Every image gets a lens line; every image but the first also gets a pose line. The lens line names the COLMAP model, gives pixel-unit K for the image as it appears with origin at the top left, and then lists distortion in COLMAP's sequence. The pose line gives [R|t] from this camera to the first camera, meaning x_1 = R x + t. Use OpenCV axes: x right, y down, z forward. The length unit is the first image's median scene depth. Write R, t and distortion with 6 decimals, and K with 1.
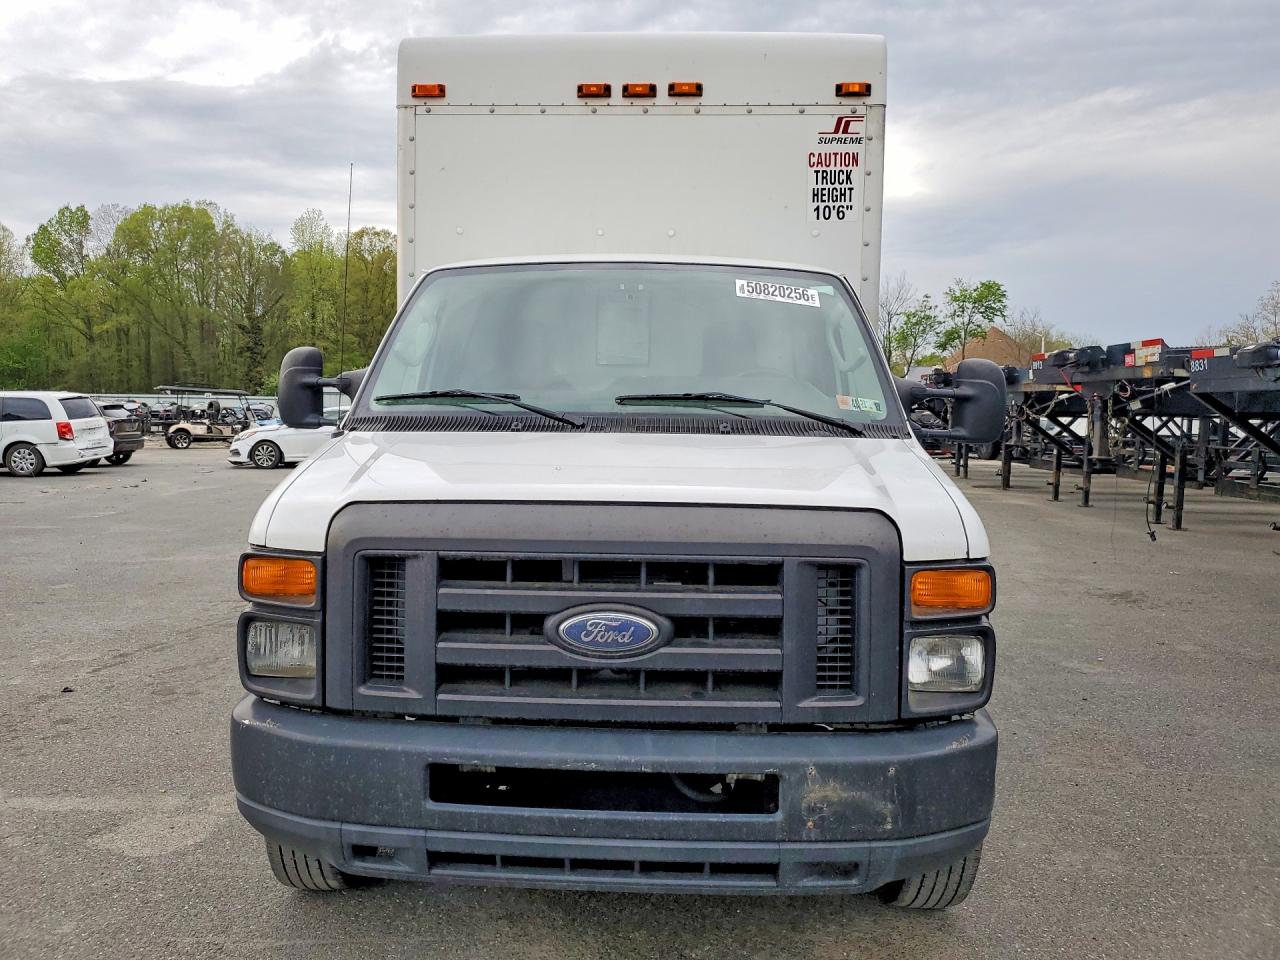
lens RADIAL K [[999.2, 0, 640.0], [0, 999.2, 480.0], [0, 0, 1]] dist [0.004066, 0.000806]
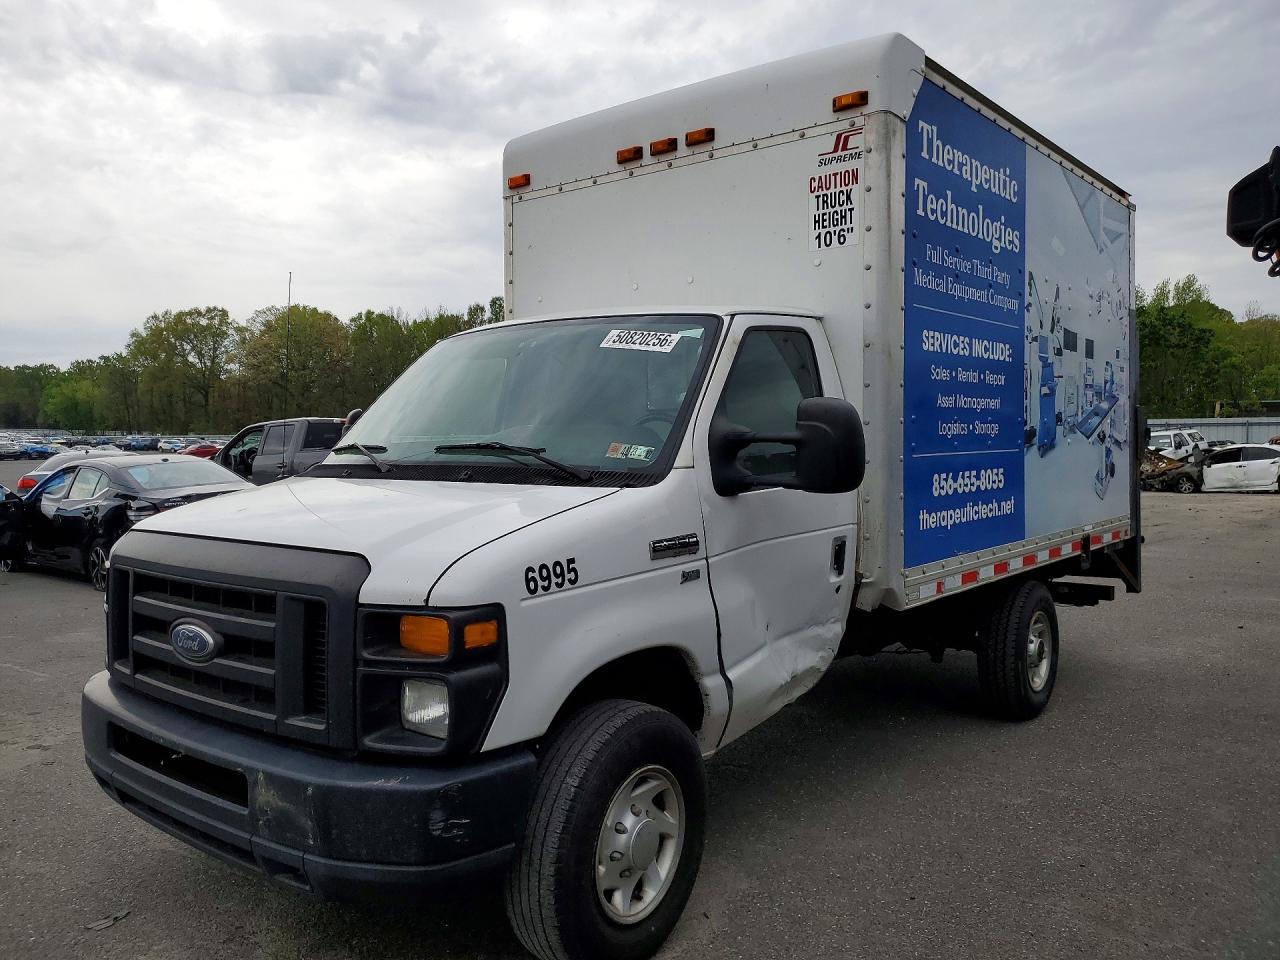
lens RADIAL K [[1023.4, 0, 606.9], [0, 1023.4, 478.1], [0, 0, 1]] dist [-0.003020, -0.001306]
pose [[0.794084, 0.001925, -0.607804, 0.597557], [-0.026580, 0.999148, -0.031562, -0.013767], [0.607226, 0.041219, 0.793459, 0.142991]]
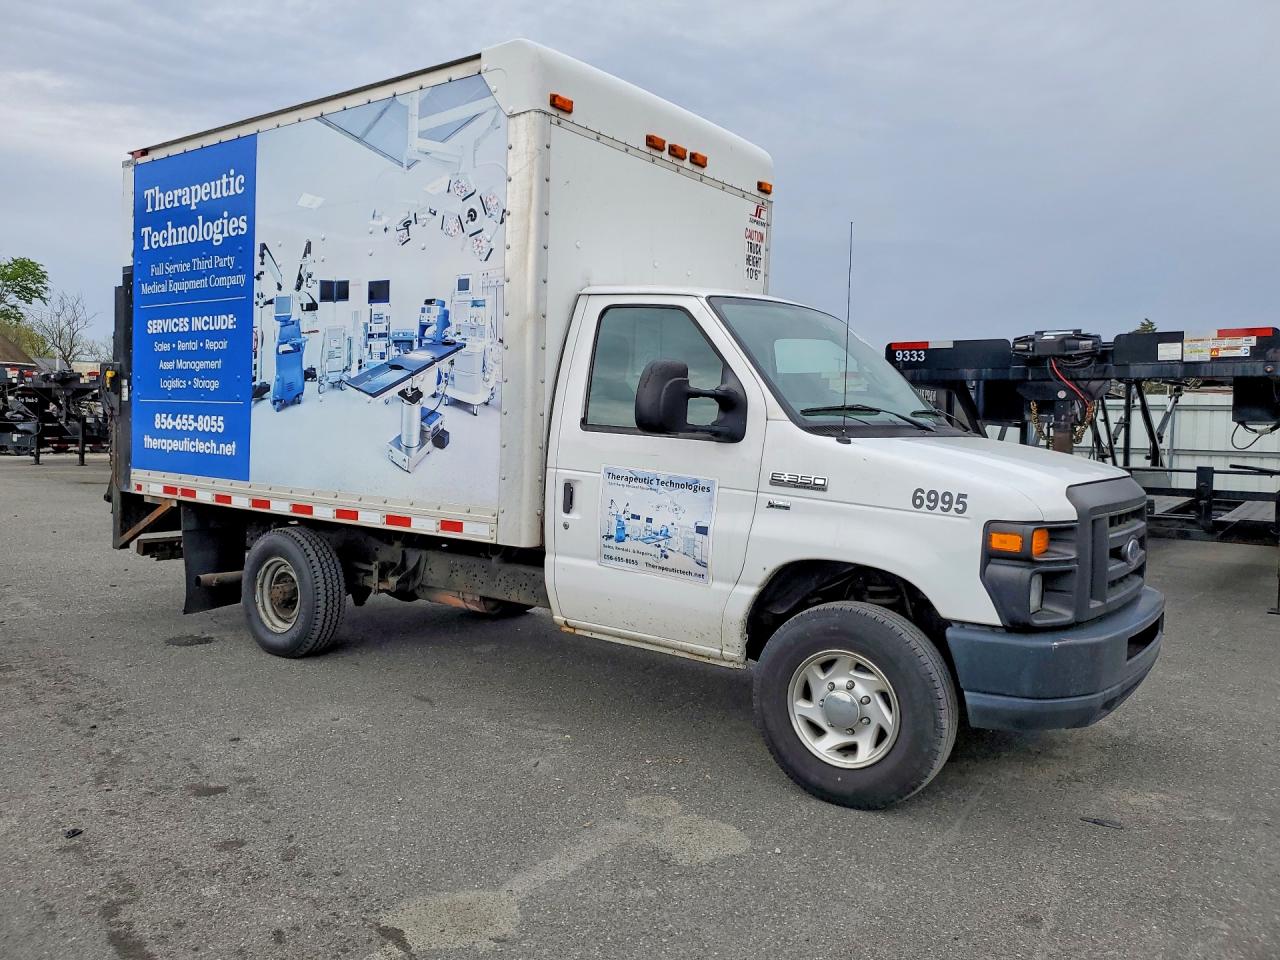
lens RADIAL K [[1023.4, 0, 606.9], [0, 1023.4, 478.1], [0, 0, 1]] dist [-0.003020, -0.001306]
pose [[0.559105, -0.041546, 0.828056, -1.090121], [0.036802, 0.999003, 0.025275, -0.031883], [-0.828280, 0.016343, 0.560076, 0.389087]]
